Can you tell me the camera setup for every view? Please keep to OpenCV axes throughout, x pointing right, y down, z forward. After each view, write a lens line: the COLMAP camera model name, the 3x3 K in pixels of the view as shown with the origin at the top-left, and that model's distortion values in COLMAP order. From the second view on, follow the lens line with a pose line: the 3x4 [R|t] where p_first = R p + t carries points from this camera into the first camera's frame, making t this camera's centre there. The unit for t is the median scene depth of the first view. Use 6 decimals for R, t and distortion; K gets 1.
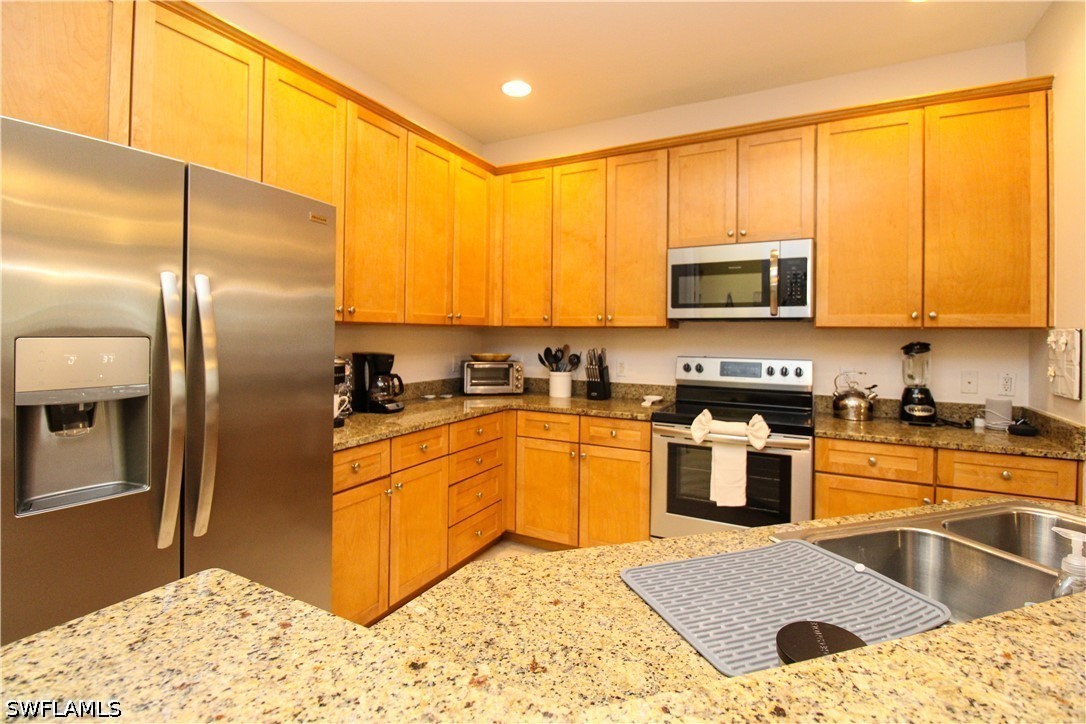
lens RADIAL K [[501.8, 0, 534.1], [0, 501.8, 334.5], [0, 0, 1]] dist [-0.017511, -0.000538]
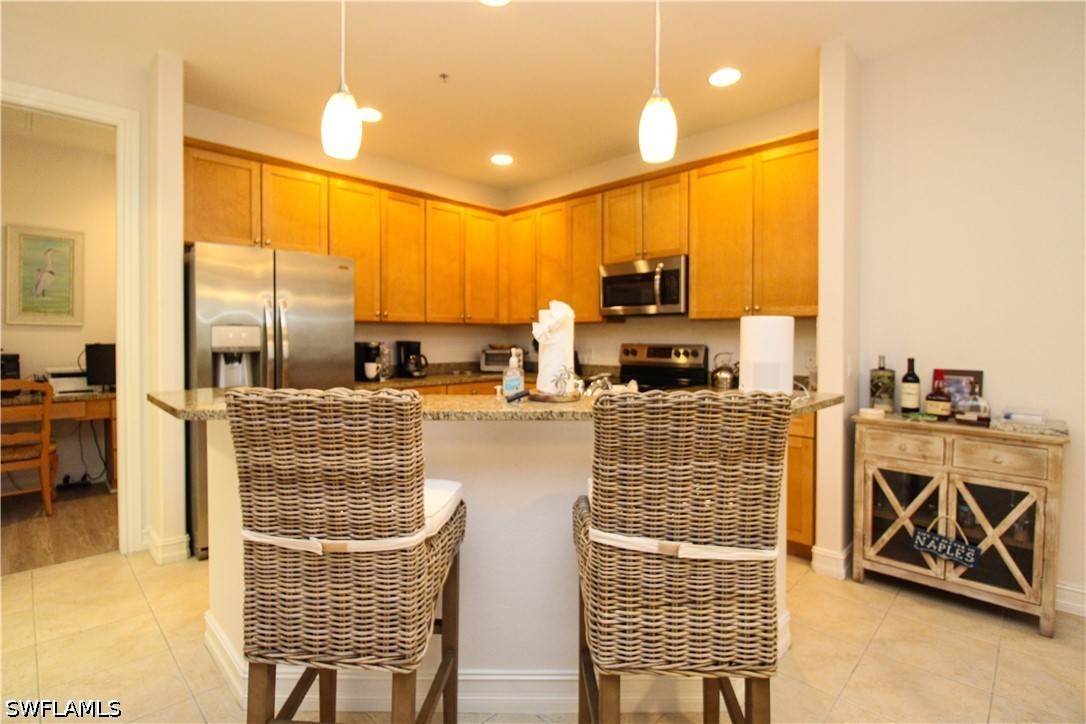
lens RADIAL K [[501.8, 0, 544.2], [0, 501.8, 352.0], [0, 0, 1]] dist [-0.017511, -0.000538]
pose [[0.960577, -0.001137, -0.278013, 0.537198], [0.007982, 0.999692, 0.023491, 0.037670], [0.277900, -0.024784, 0.960290, -0.411933]]
